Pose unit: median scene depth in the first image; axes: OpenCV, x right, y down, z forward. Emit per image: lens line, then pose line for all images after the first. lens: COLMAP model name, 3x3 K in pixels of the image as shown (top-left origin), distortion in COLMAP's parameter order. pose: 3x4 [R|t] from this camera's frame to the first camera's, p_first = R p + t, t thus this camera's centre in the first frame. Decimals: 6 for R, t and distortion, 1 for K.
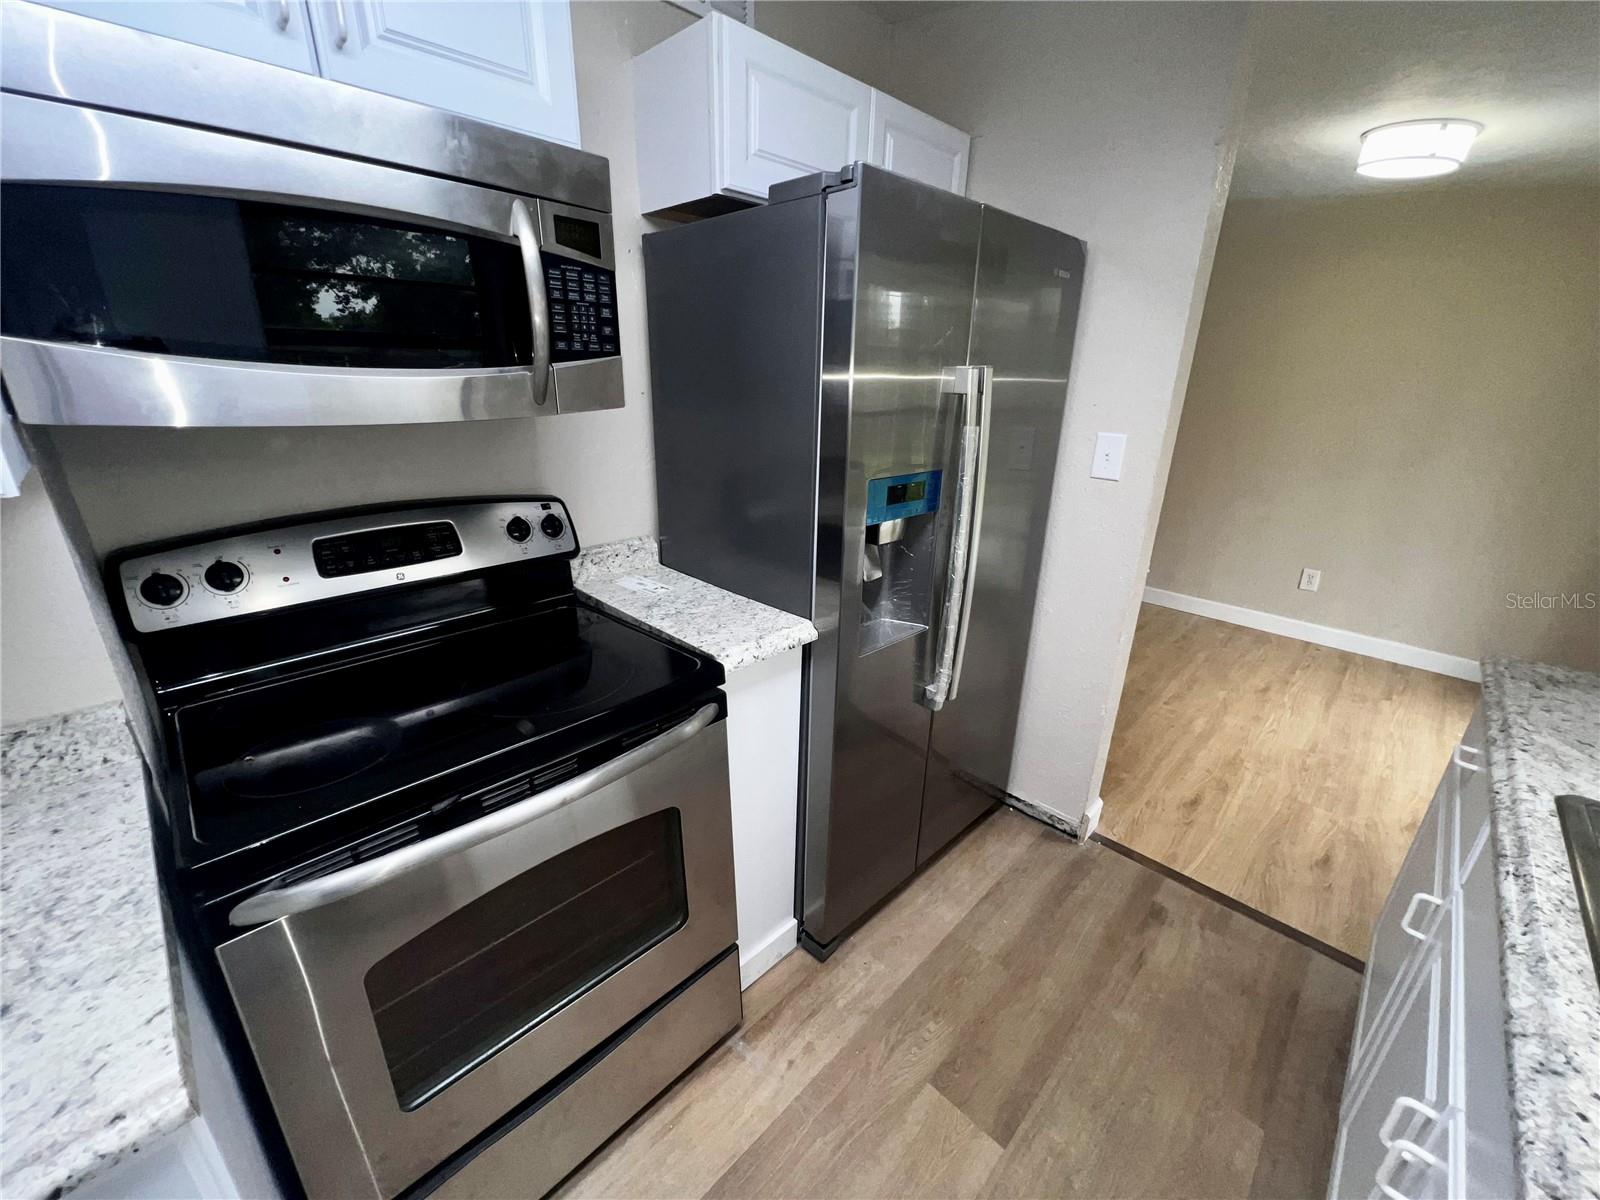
lens RADIAL K [[638.5, 0, 796.6], [0, 638.5, 604.6], [0, 0, 1]] dist [-0.002528, 0.000740]
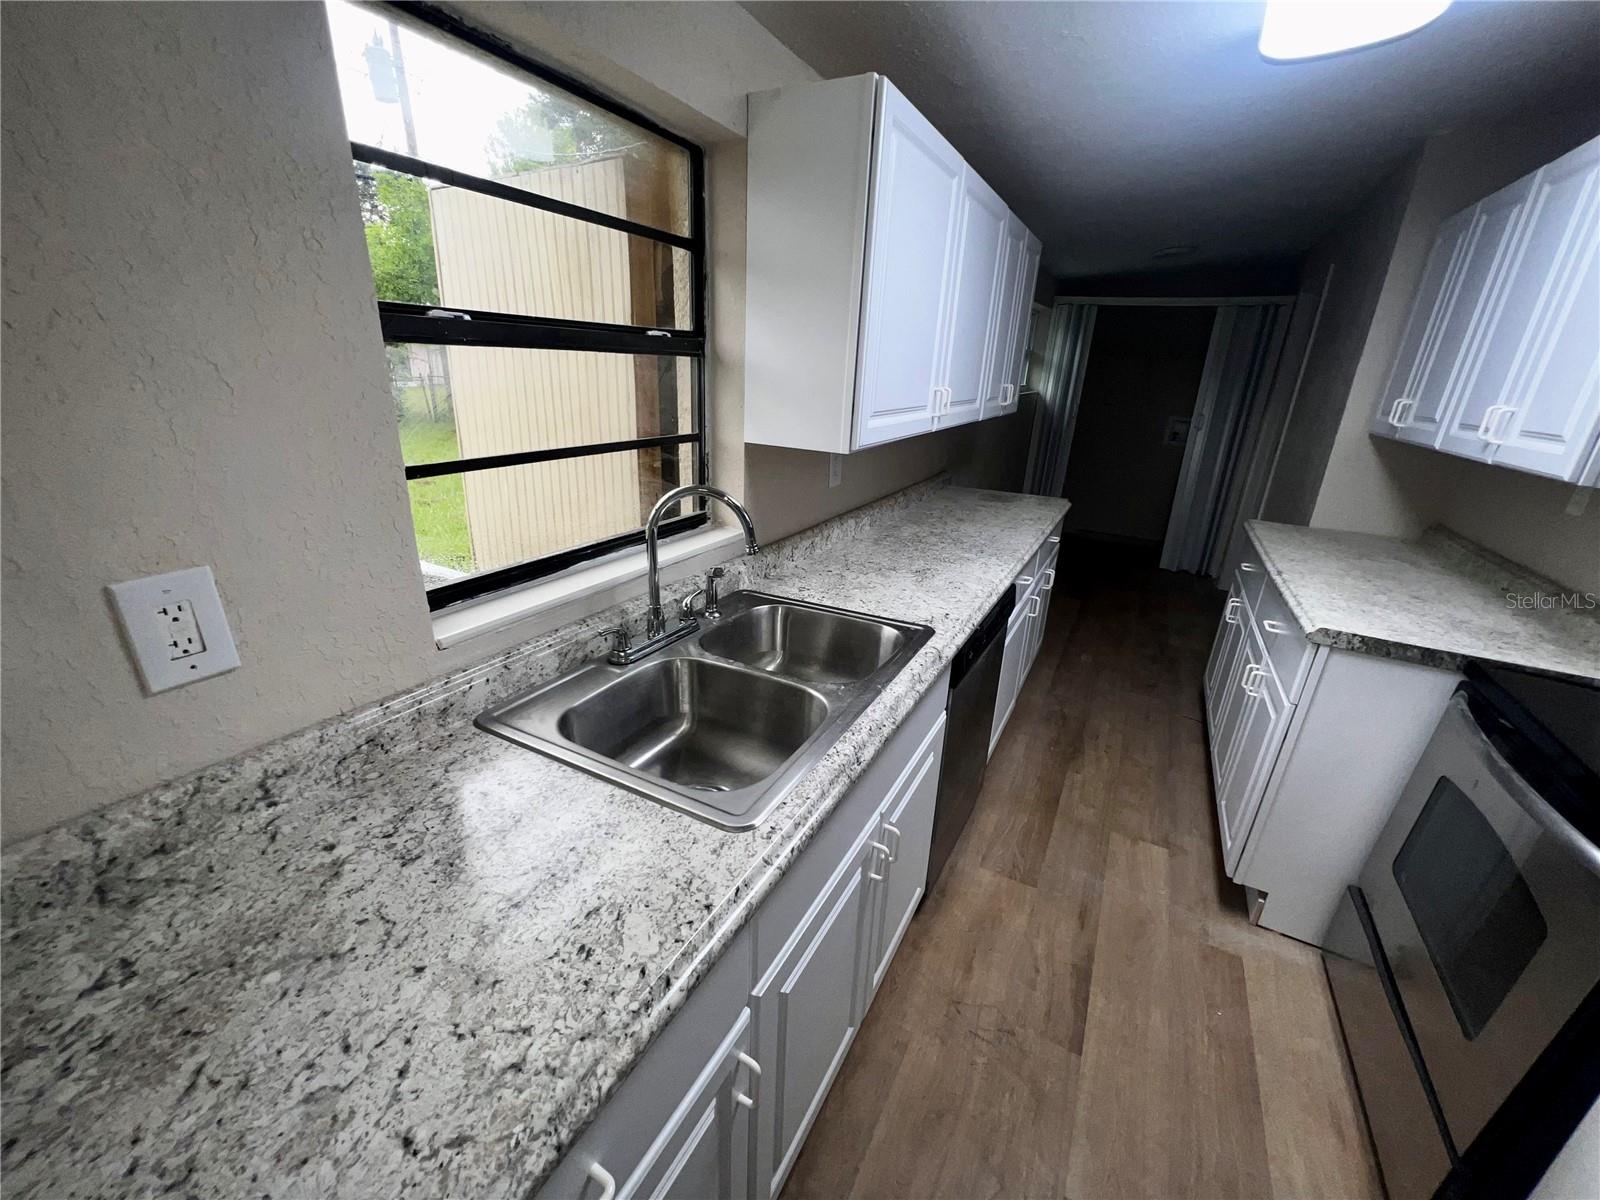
lens RADIAL K [[638.5, 0, 794.5], [0, 638.5, 602.0], [0, 0, 1]] dist [-0.002528, 0.000740]
pose [[-0.962370, 0.040885, -0.268650, 0.764252], [-0.143692, 0.762536, 0.630787, -0.321821], [0.230645, 0.645653, -0.727967, 0.827374]]
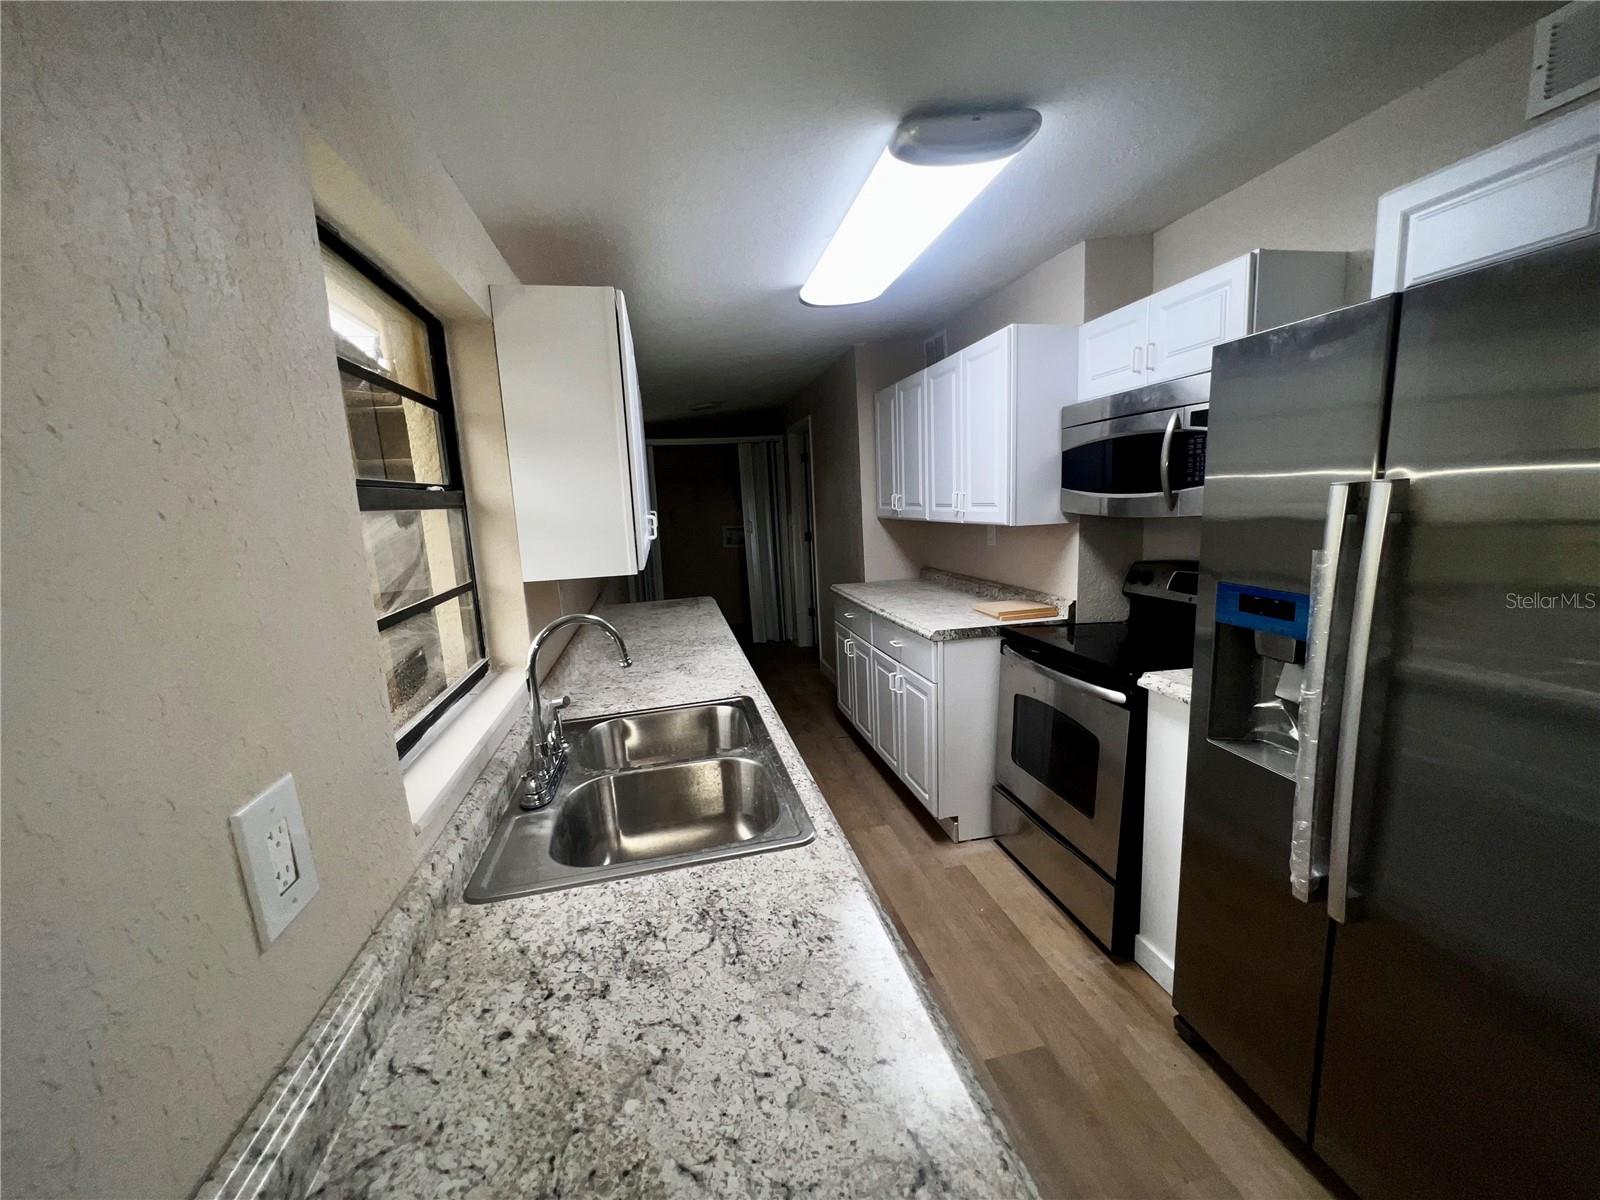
lens RADIAL K [[640.9, 0, 792.2], [0, 640.9, 603.8], [0, 0, 1]] dist [-0.001724, 0.001146]
pose [[-0.558552, 0.149928, -0.815807, 1.199925], [-0.243507, 0.910554, 0.334060, -0.287818], [0.792921, 0.385245, -0.472083, 0.761939]]
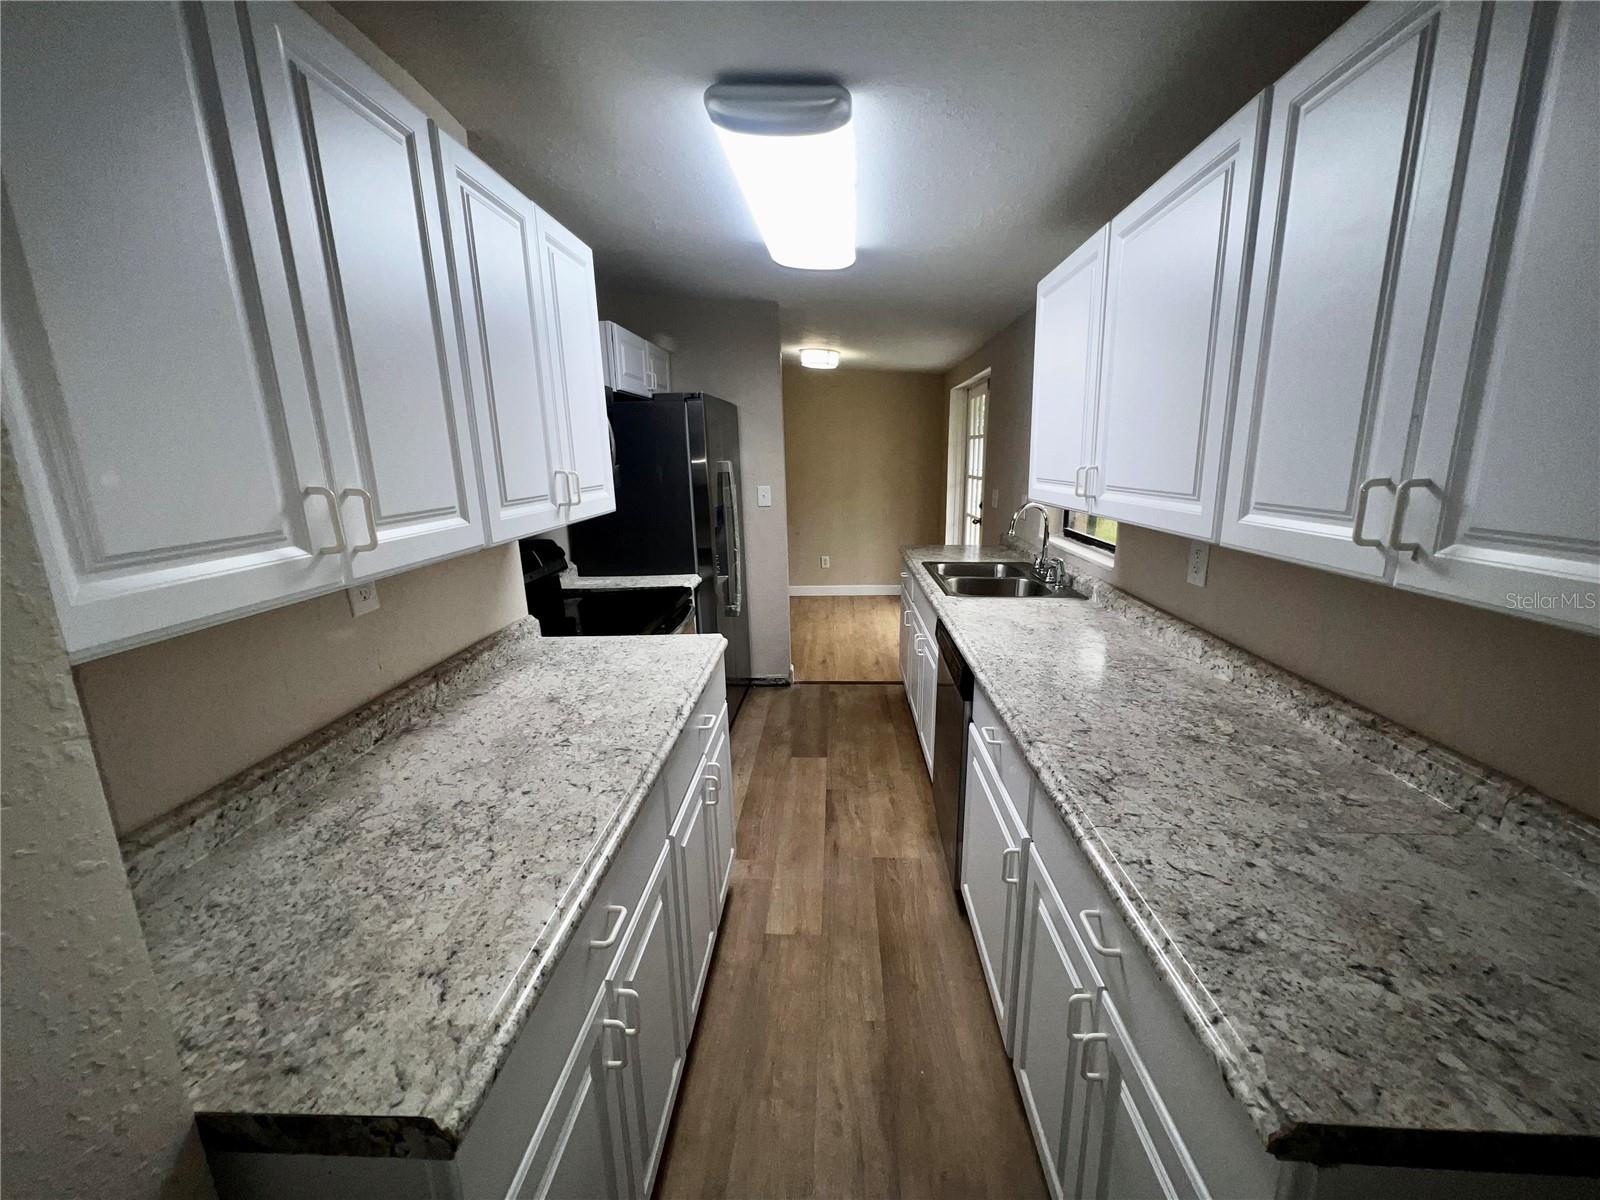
lens RADIAL K [[638.5, 0, 805.3], [0, 638.5, 597.5], [0, 0, 1]] dist [-0.002528, 0.000740]
pose [[0.746665, -0.182343, 0.639720, -1.005405], [0.261981, 0.964580, -0.030838, 0.241377], [-0.611438, 0.190620, 0.767989, -0.819108]]
